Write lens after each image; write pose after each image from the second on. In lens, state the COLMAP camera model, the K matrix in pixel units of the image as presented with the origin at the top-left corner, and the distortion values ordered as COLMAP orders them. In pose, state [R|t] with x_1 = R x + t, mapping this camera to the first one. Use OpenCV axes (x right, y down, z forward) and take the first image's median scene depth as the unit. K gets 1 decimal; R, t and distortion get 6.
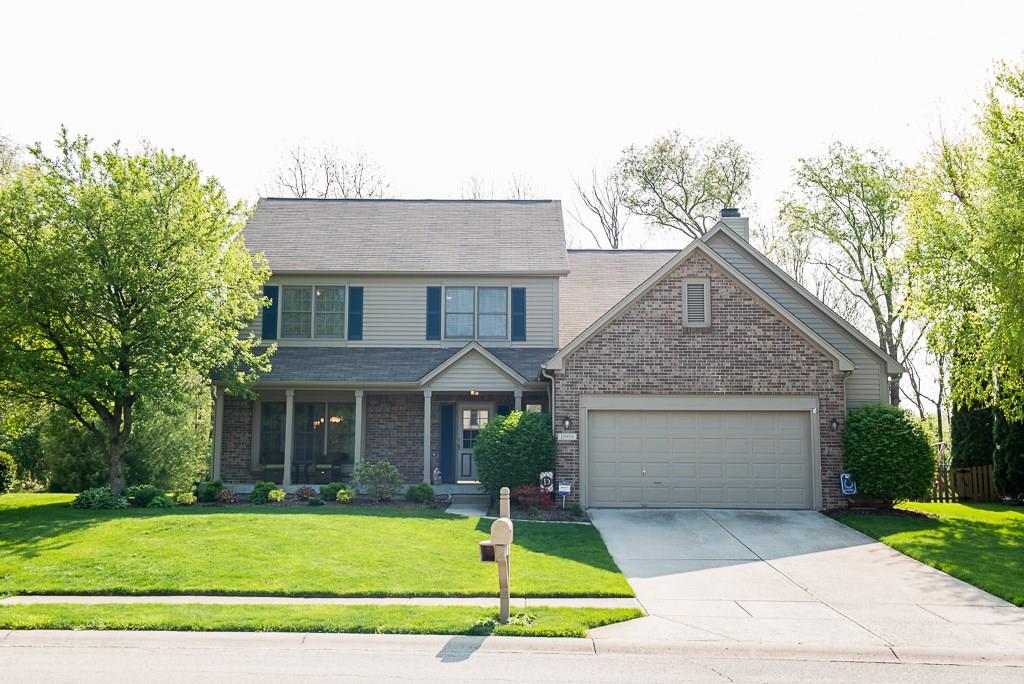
lens RADIAL K [[1113.6, 0, 508.7], [0, 1113.6, 339.2], [0, 0, 1]] dist [0.047562, 0.000000]
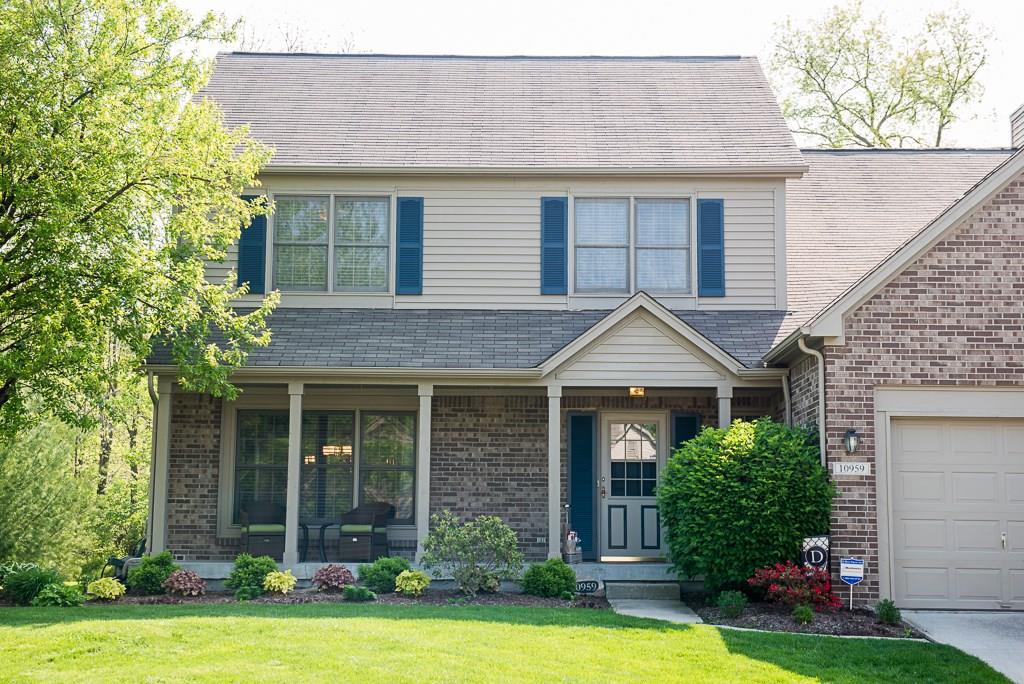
lens RADIAL K [[1660.2, 0, 510.9], [0, 1660.2, 341.6], [0, 0, 1]] dist [0.135823, 0.000000]
pose [[0.999969, 0.000896, -0.007782, -0.095287], [-0.000966, 0.999959, -0.009058, 0.035314], [0.007774, 0.009065, 0.999929, 0.225586]]
